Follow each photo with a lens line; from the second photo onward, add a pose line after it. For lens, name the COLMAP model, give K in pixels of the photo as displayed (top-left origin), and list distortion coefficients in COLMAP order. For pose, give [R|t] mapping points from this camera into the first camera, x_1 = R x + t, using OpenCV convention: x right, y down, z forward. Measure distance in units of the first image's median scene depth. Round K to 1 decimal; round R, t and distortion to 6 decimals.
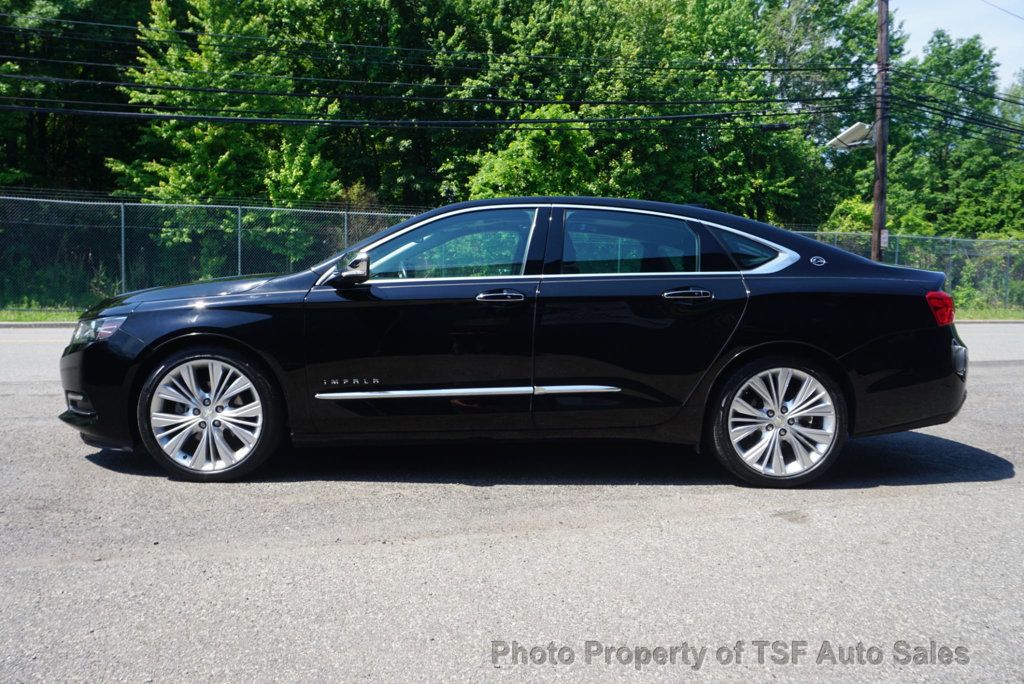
lens RADIAL K [[826.0, 0, 510.6], [0, 826.0, 342.7], [0, 0, 1]] dist [-0.008598, 0.002169]
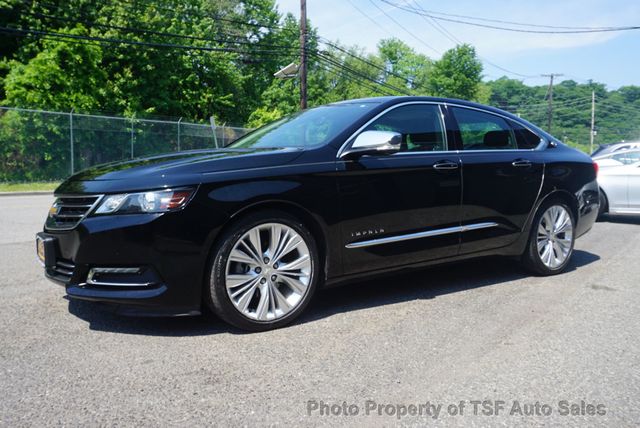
lens RADIAL K [[532.2, 0, 318.2], [0, 532.2, 214.4], [0, 0, 1]] dist [0.008843, -0.019308]
pose [[0.835574, -0.059507, 0.546146, -0.100928], [0.044588, 0.998182, 0.040543, -0.002586], [-0.547566, -0.009525, 0.836708, 0.049640]]
